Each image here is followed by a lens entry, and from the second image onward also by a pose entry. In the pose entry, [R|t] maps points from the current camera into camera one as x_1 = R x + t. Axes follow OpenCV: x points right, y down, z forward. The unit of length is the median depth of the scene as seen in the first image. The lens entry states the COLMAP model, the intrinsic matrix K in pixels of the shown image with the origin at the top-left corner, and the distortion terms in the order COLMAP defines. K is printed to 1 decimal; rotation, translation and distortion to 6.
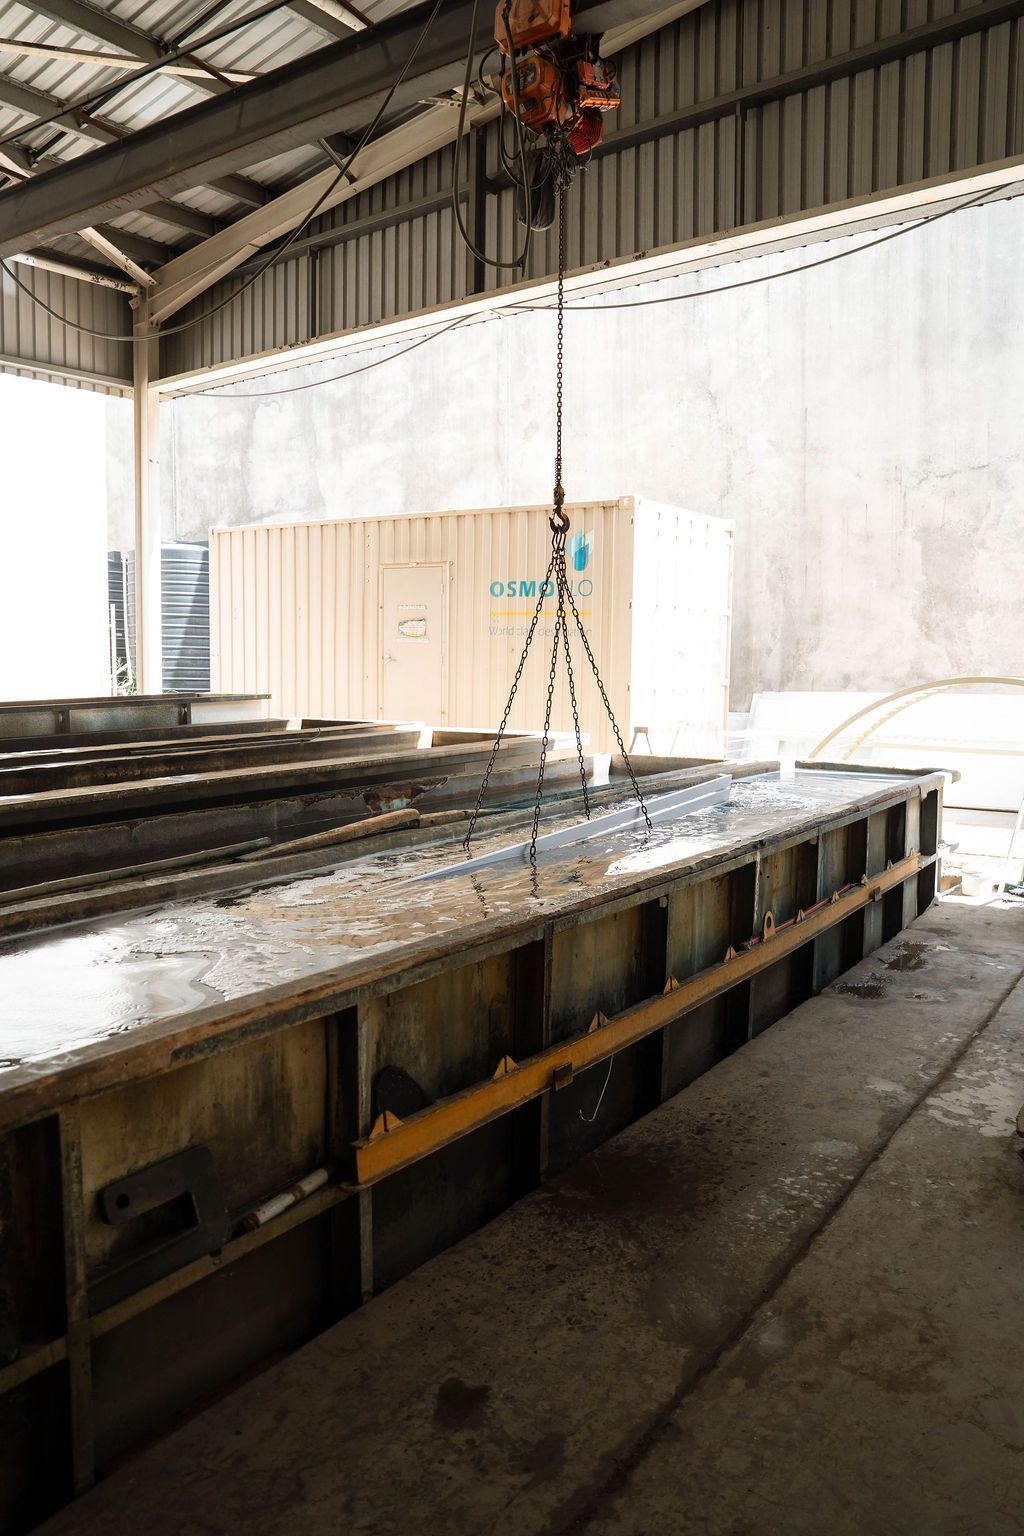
lens RADIAL K [[1120.7, 0, 516.7], [0, 1120.7, 773.3], [0, 0, 1]] dist [-0.118859, 0.092980]
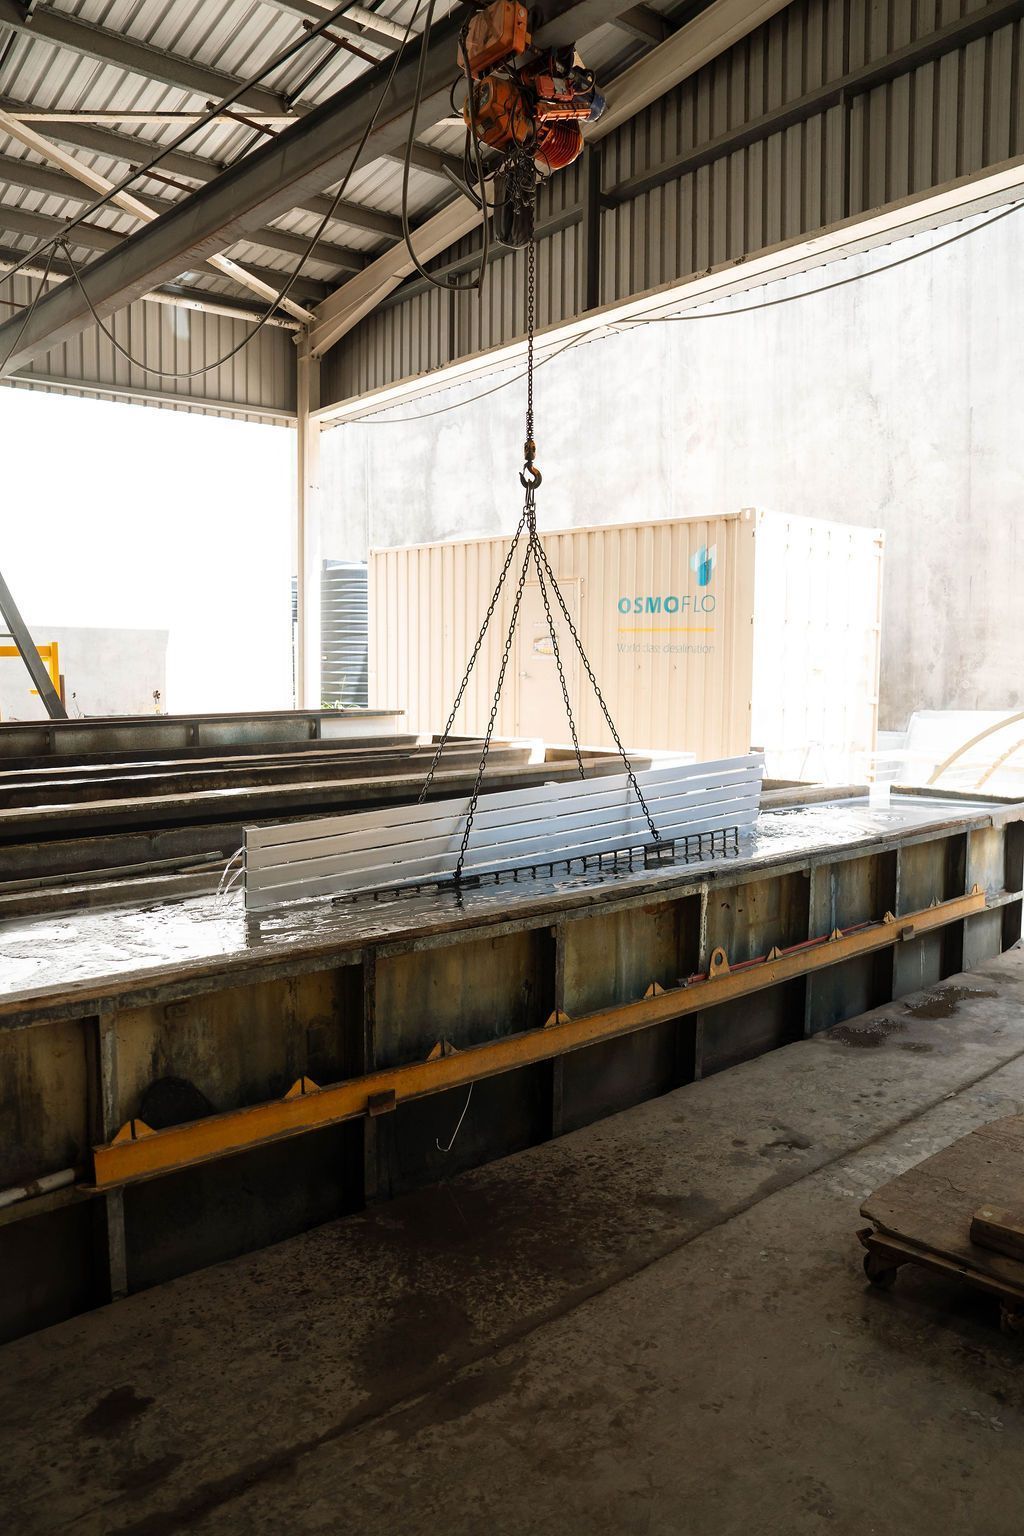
lens RADIAL K [[1120.7, 0, 516.7], [0, 1120.7, 773.3], [0, 0, 1]] dist [-0.118859, 0.092980]
pose [[0.975187, 0.017241, -0.220712, 0.144344], [-0.019973, 0.999749, -0.010154, -0.005645], [0.220482, 0.014310, 0.975286, 0.021239]]
